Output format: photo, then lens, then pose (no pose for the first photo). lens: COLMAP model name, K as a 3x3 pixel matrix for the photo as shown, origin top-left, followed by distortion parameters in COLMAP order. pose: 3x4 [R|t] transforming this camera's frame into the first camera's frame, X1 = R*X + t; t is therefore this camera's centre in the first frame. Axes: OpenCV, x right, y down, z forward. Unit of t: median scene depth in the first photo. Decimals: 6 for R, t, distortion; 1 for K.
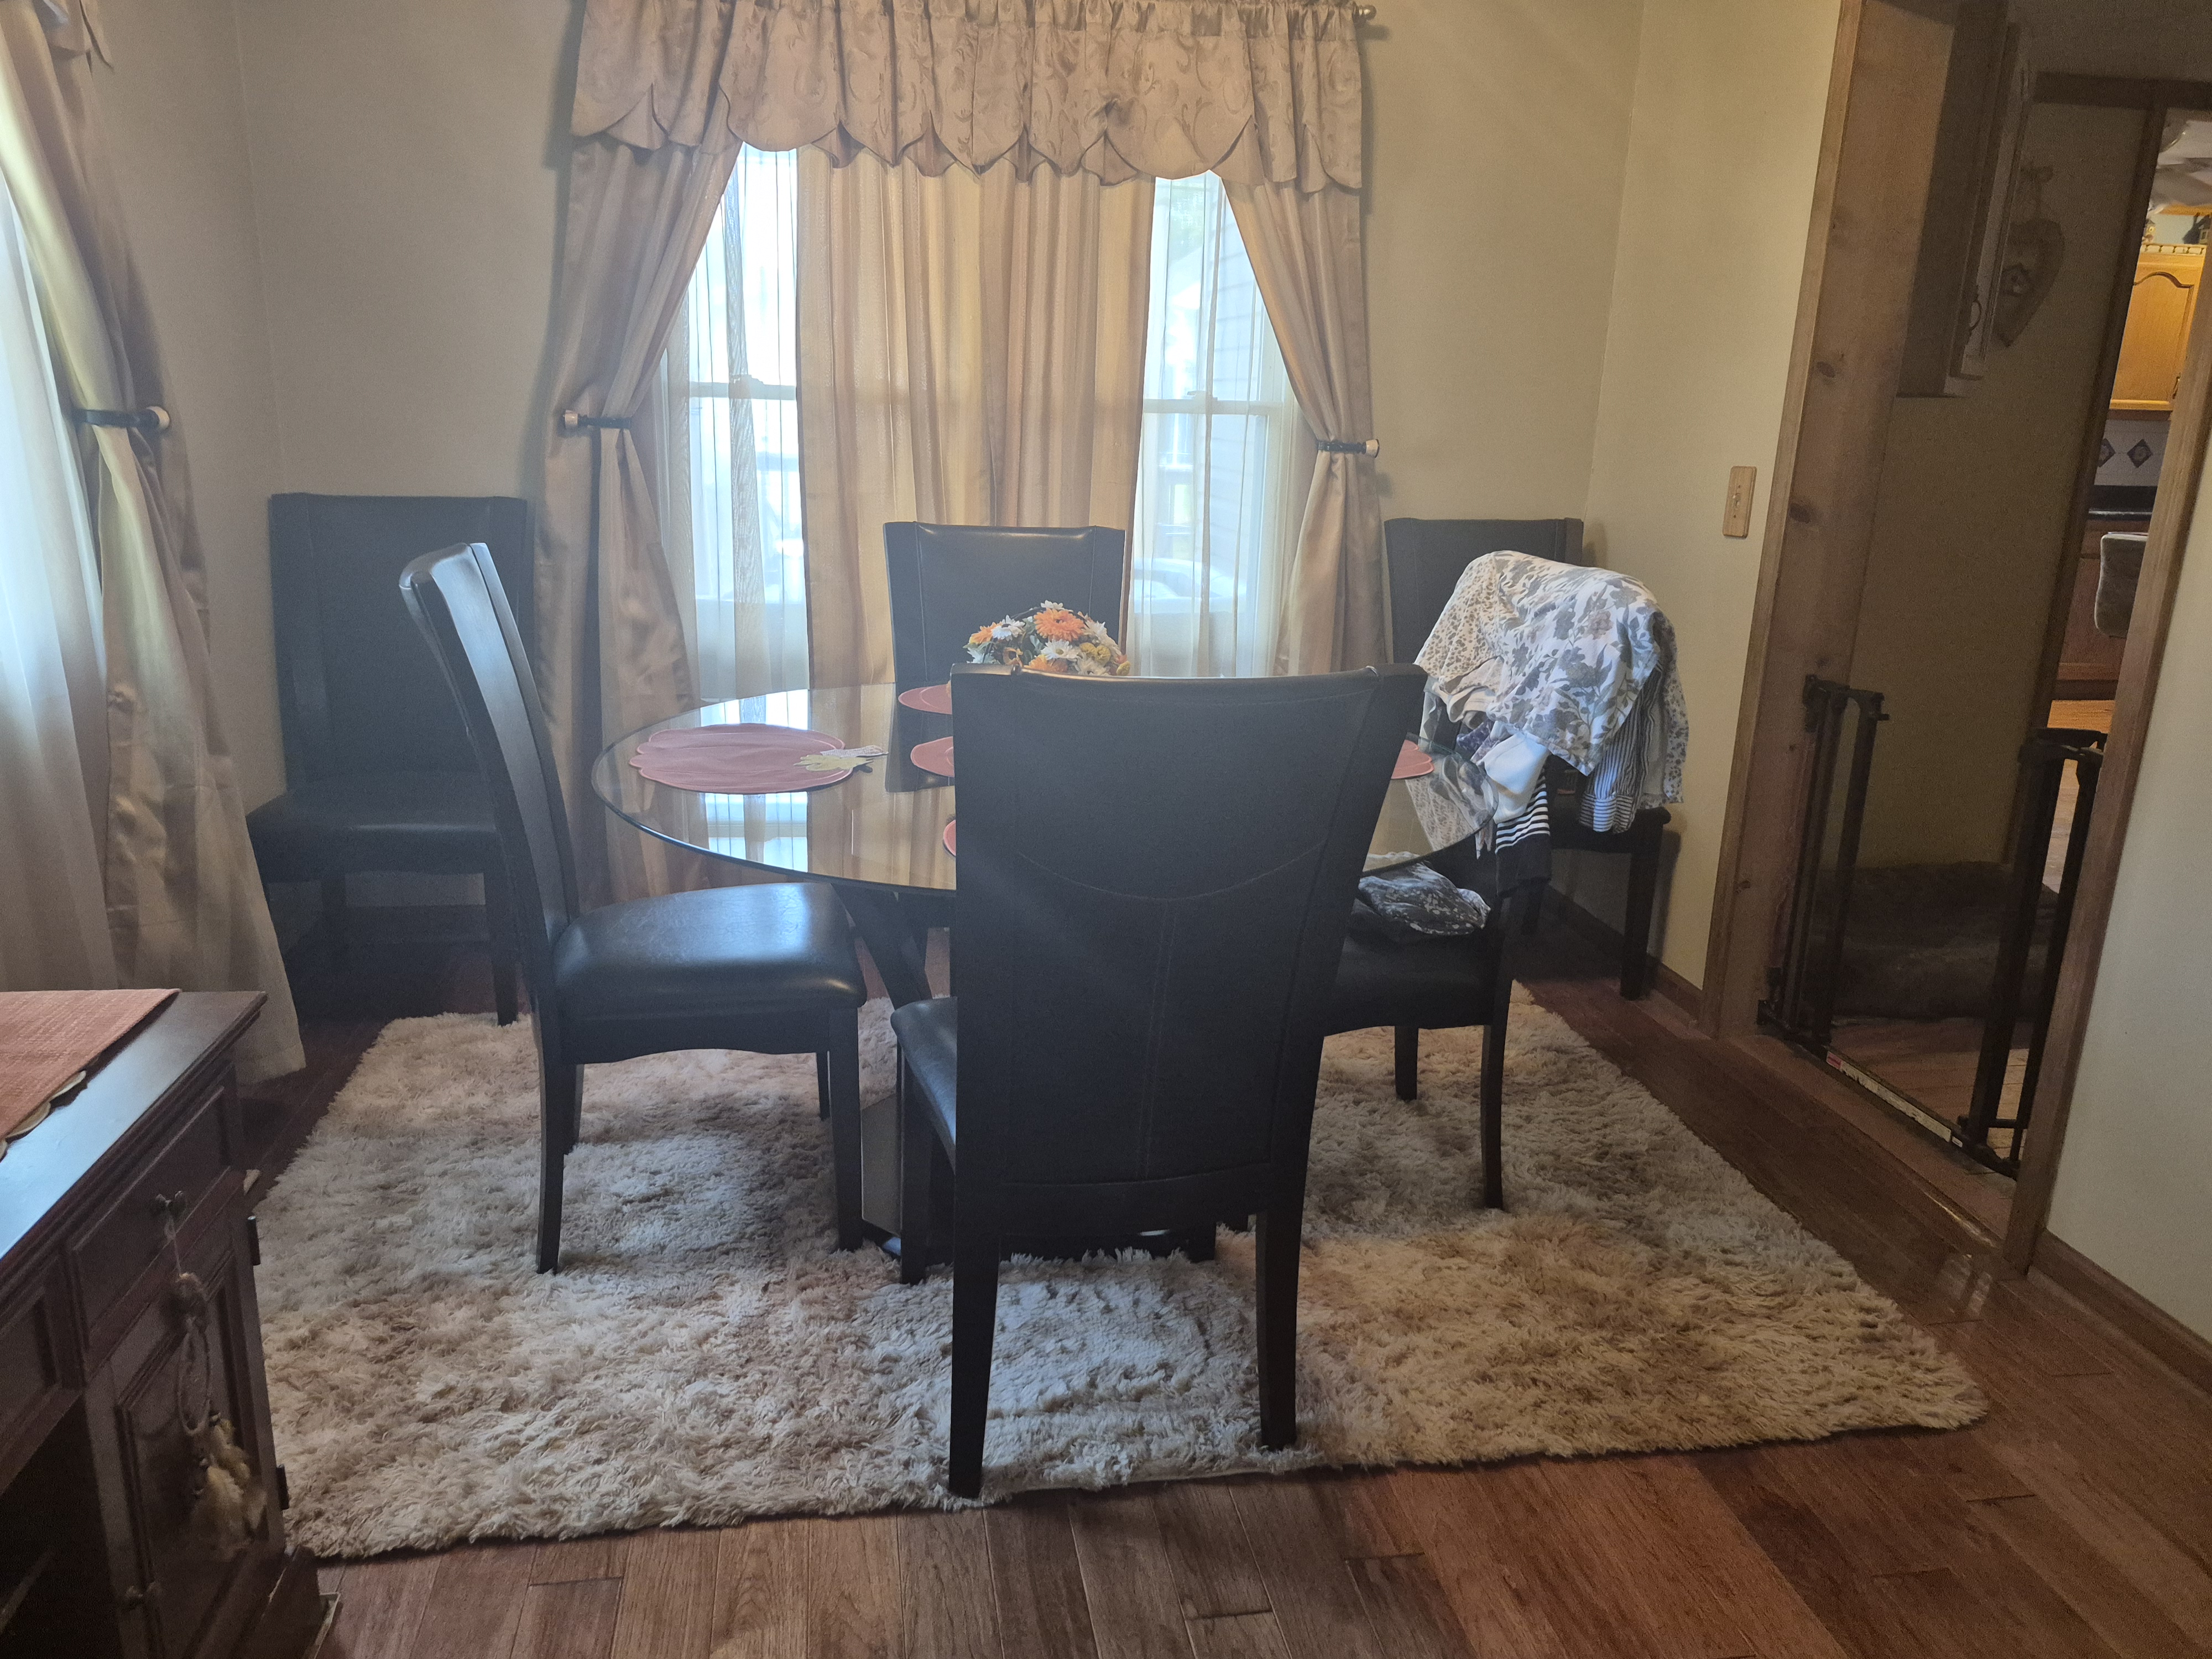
lens RADIAL K [[1558.0, 0, 1103.3], [0, 1558.0, 821.8], [0, 0, 1]] dist [0.047793, -0.042867]
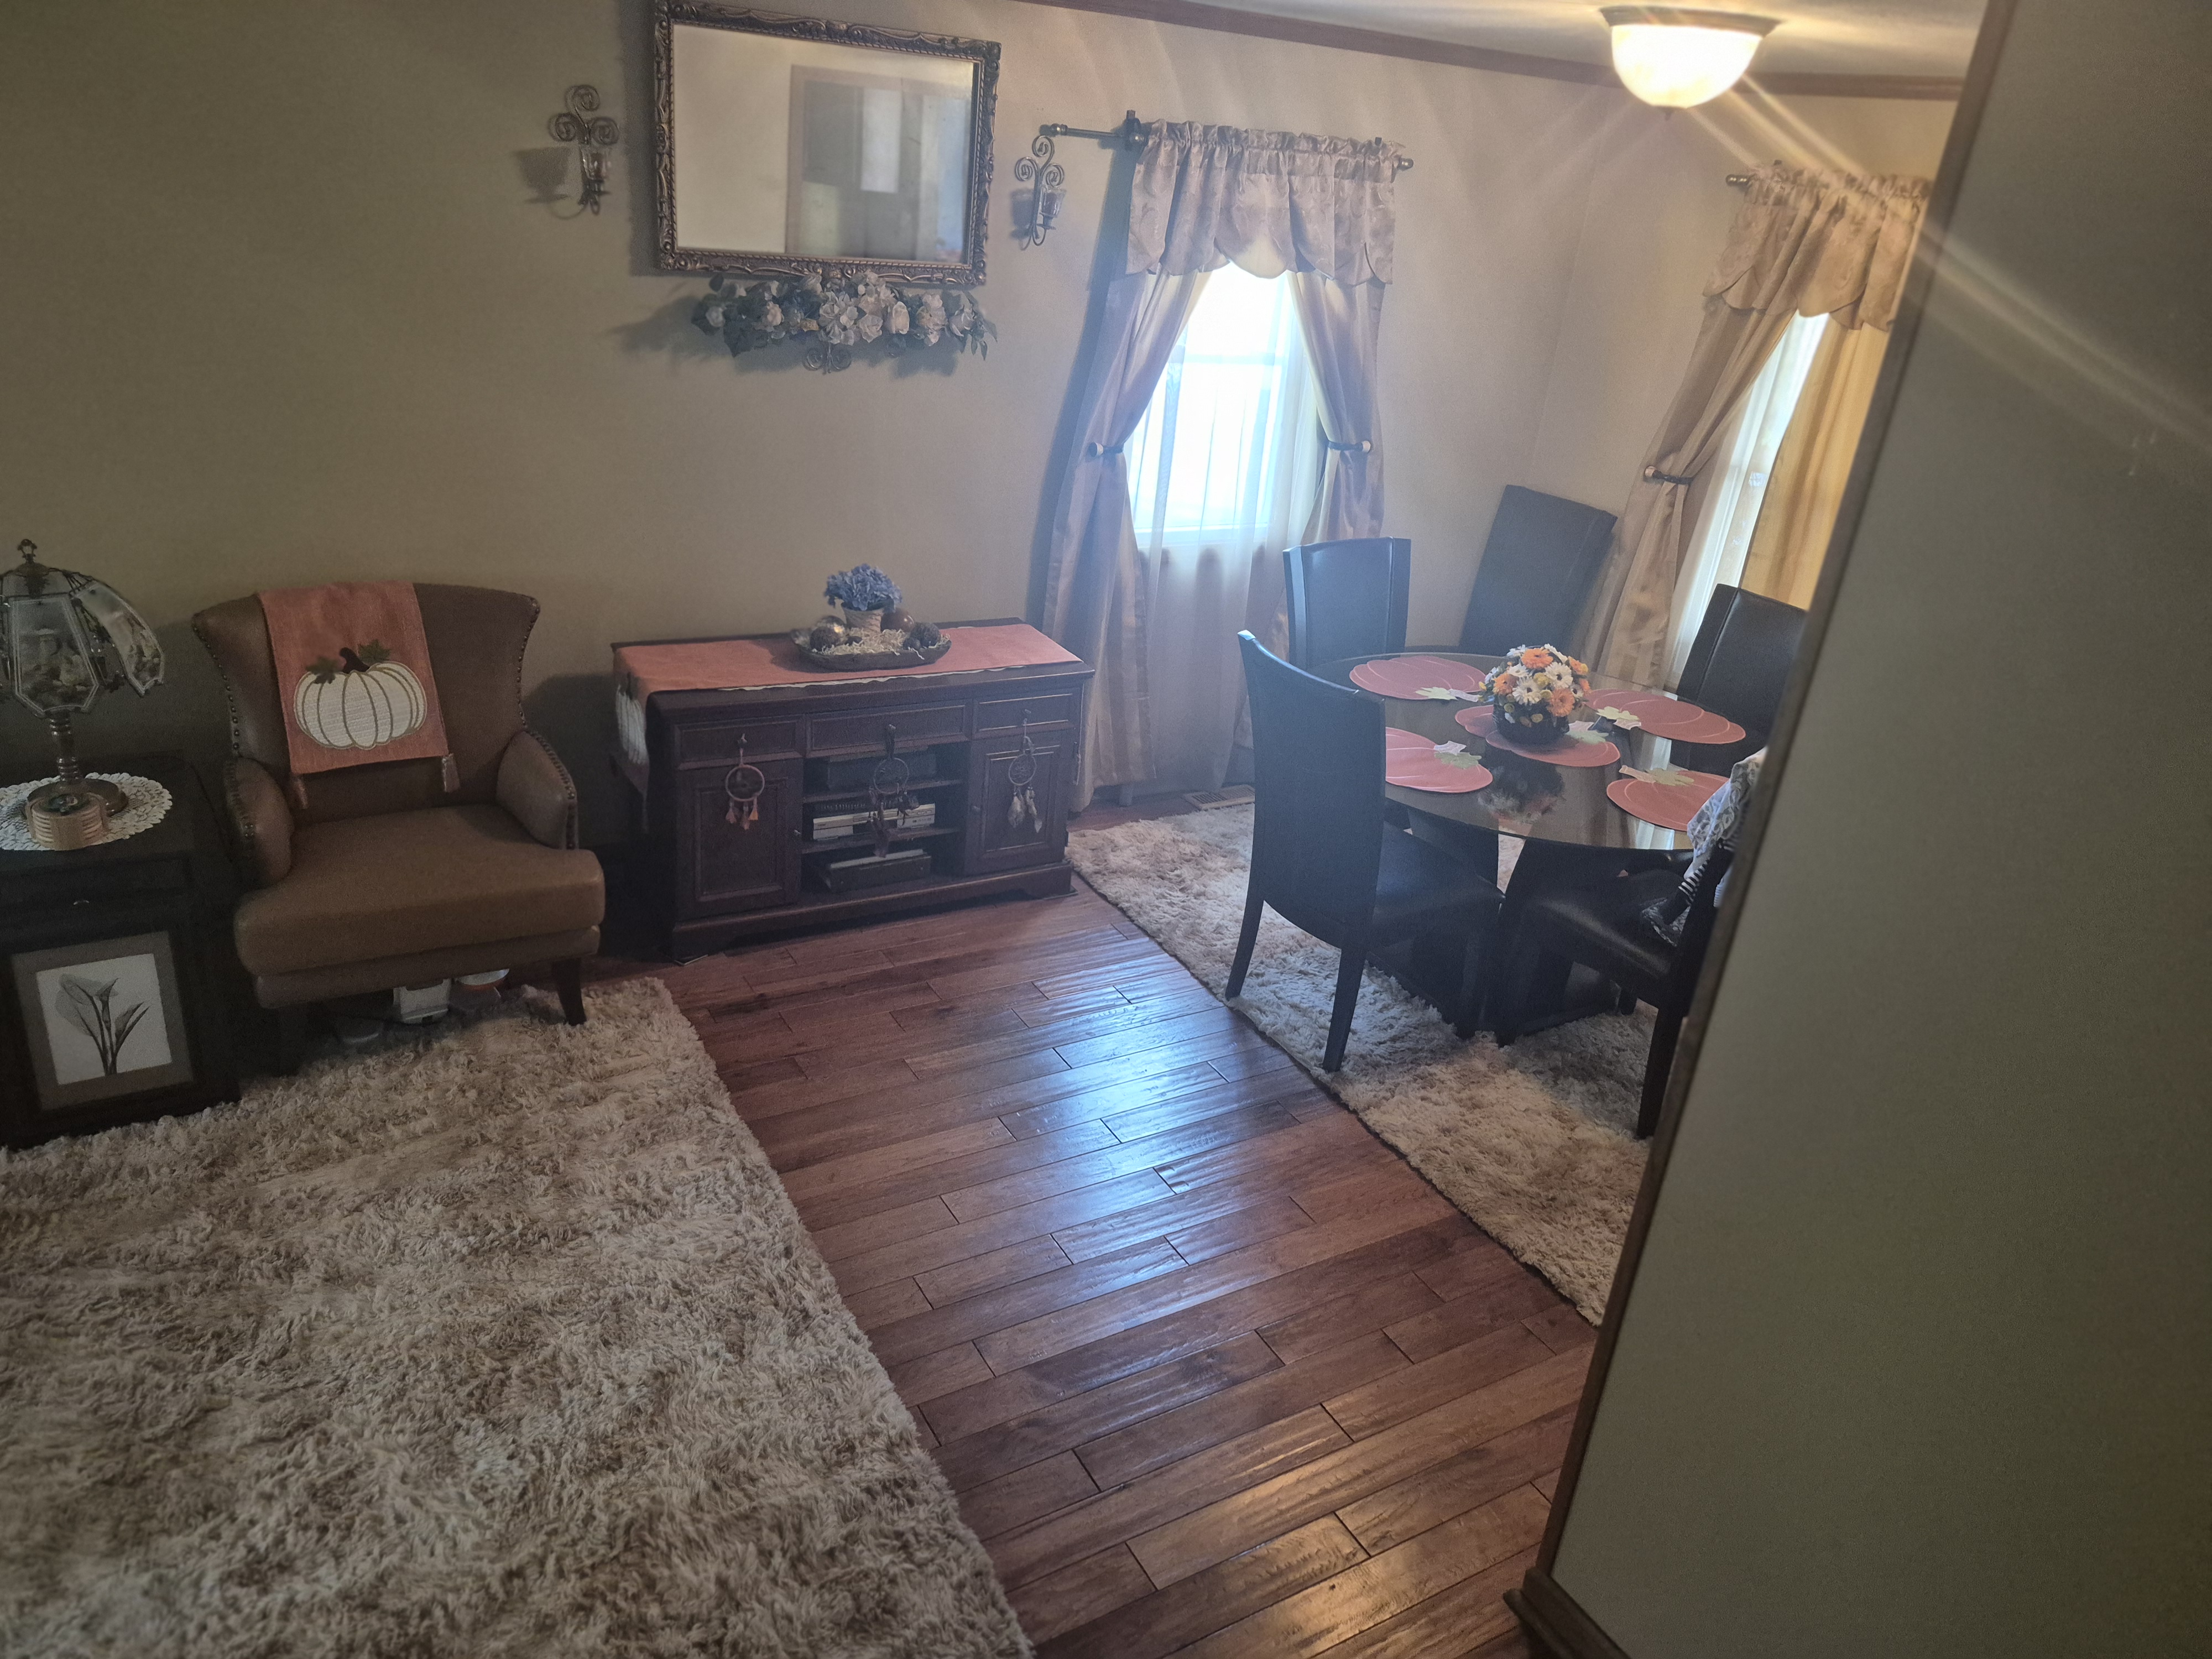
lens RADIAL K [[1558.0, 0, 1103.3], [0, 1558.0, 821.8], [0, 0, 1]] dist [0.047793, -0.042867]
pose [[0.344760, 0.373469, -0.861198, 0.982538], [-0.316302, 0.910012, 0.268014, -0.196168], [0.883795, 0.179997, 0.431865, -0.085309]]
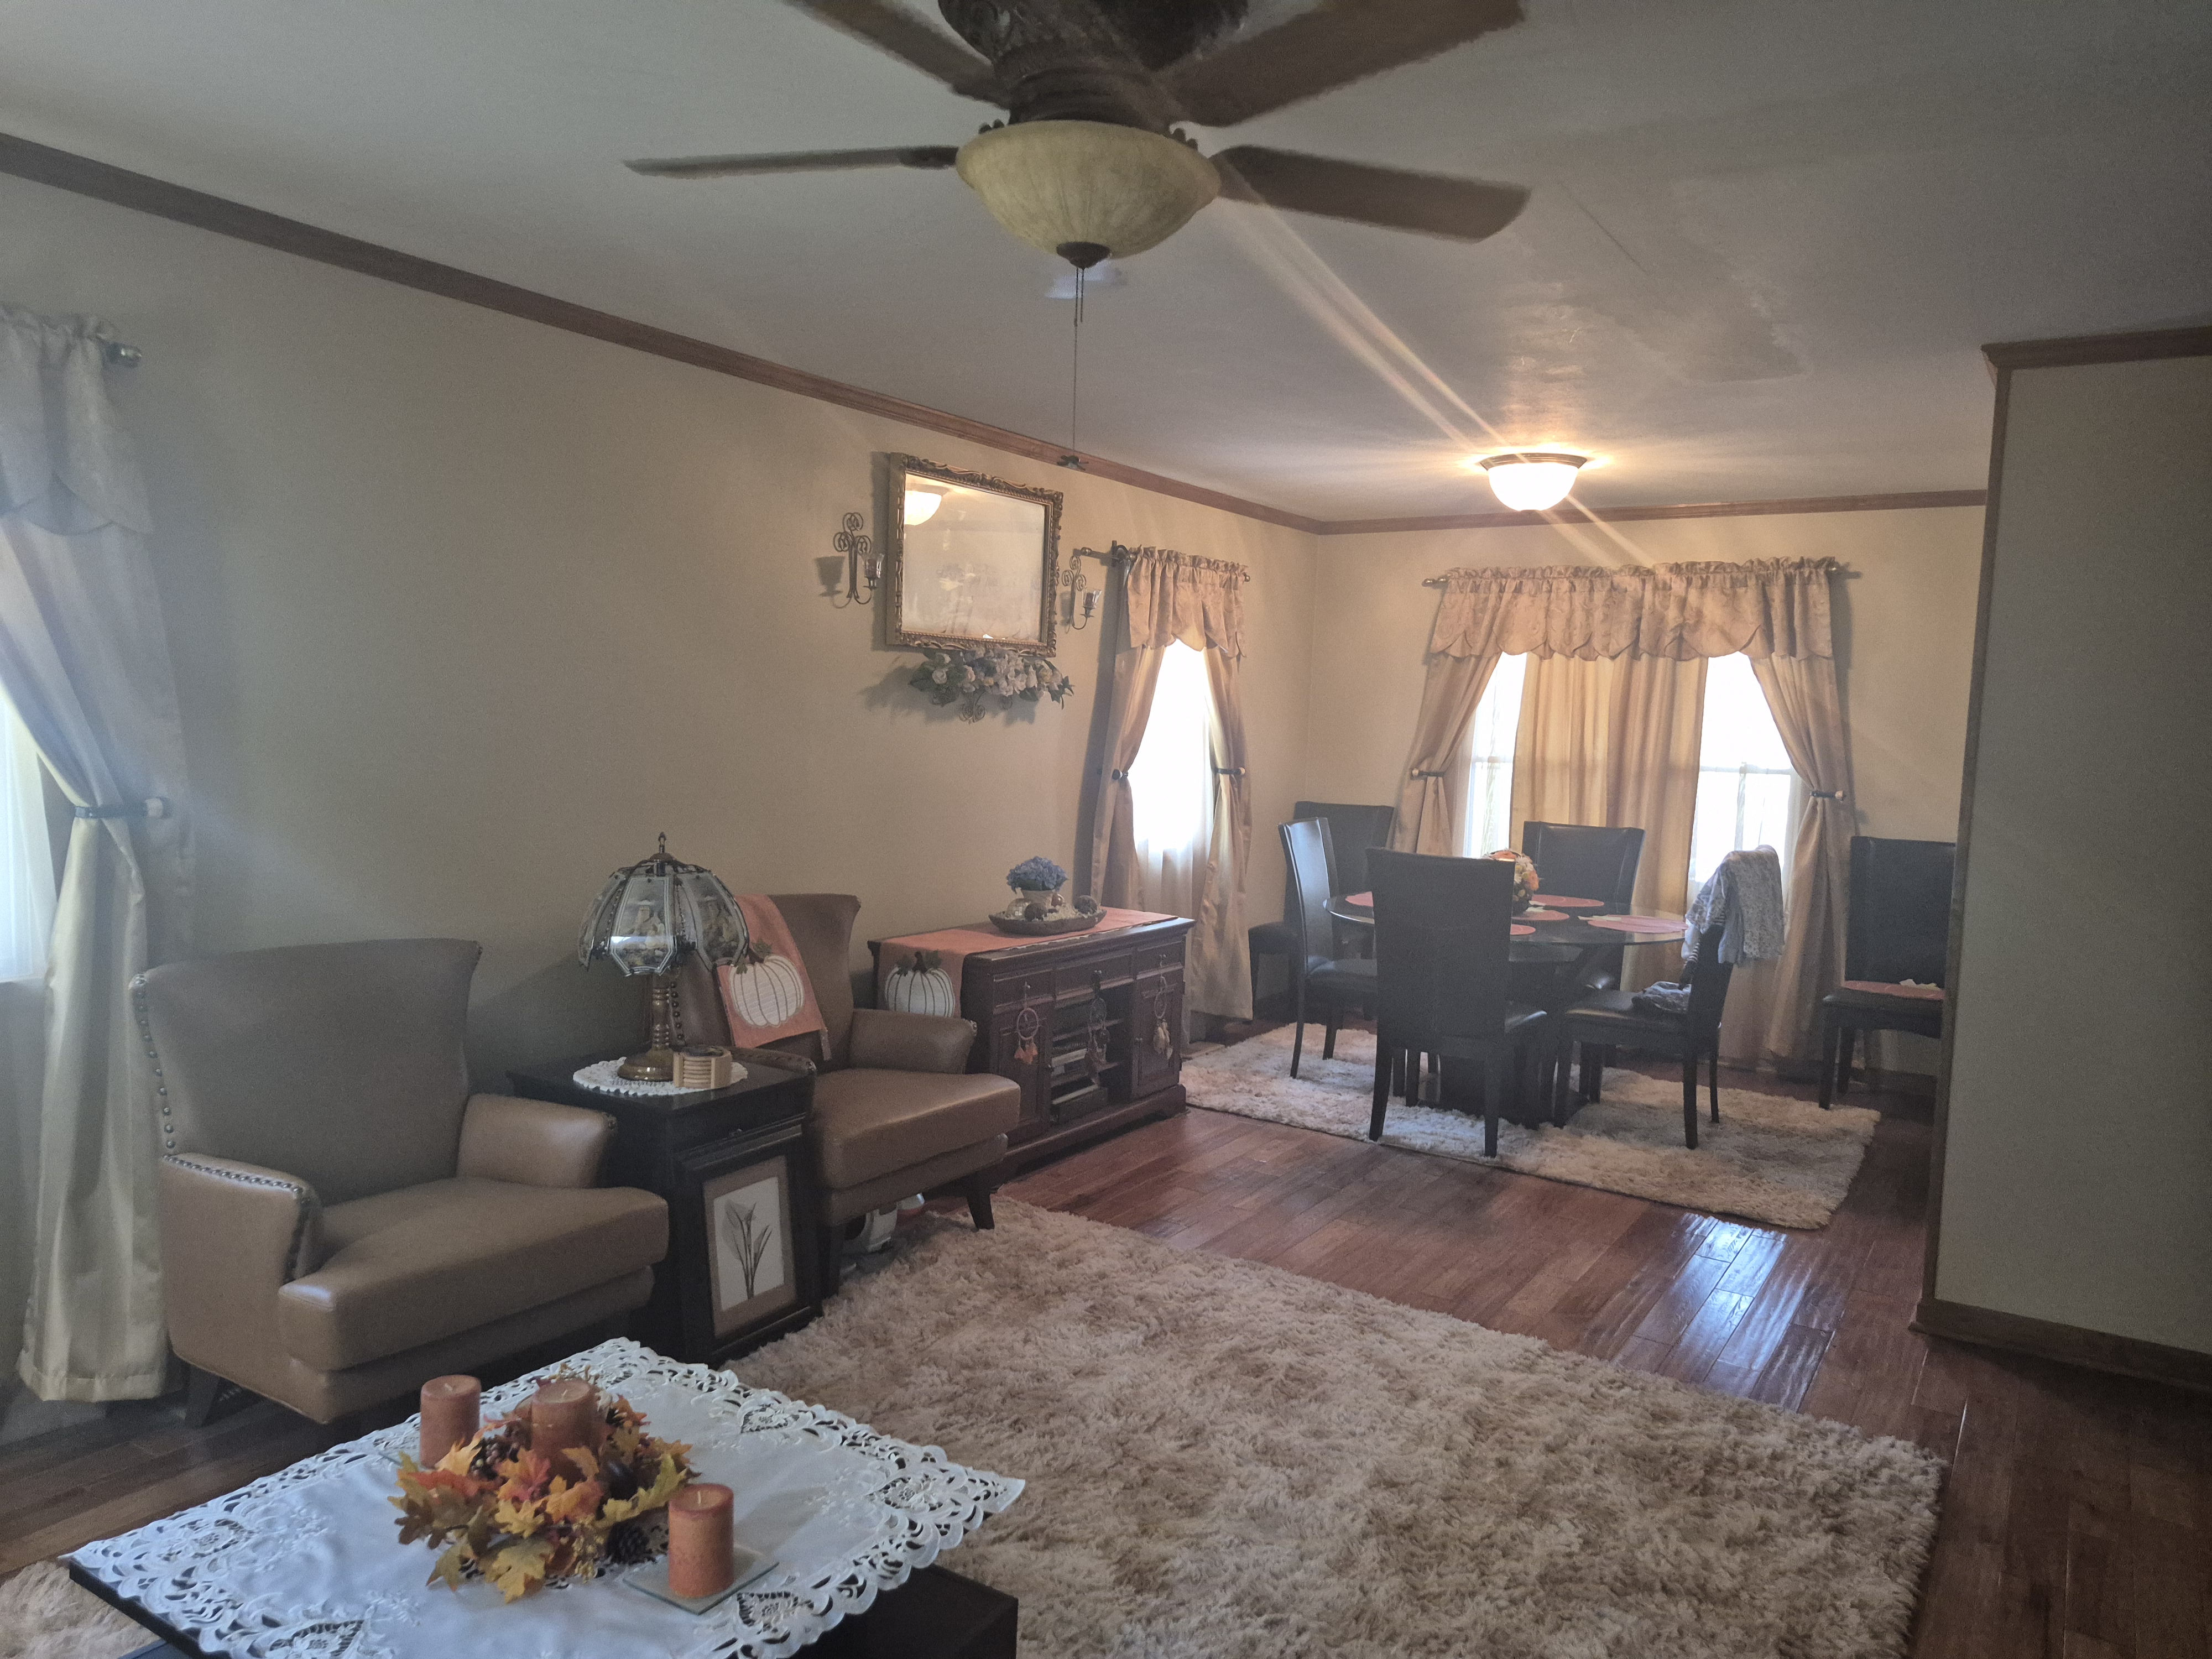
lens RADIAL K [[1558.0, 0, 1103.3], [0, 1558.0, 821.8], [0, 0, 1]] dist [0.047793, -0.042867]
pose [[0.734705, 0.039633, -0.677228, 0.873911], [-0.182241, 0.973127, -0.140757, 0.211647], [0.653450, 0.226834, 0.722184, -0.907046]]
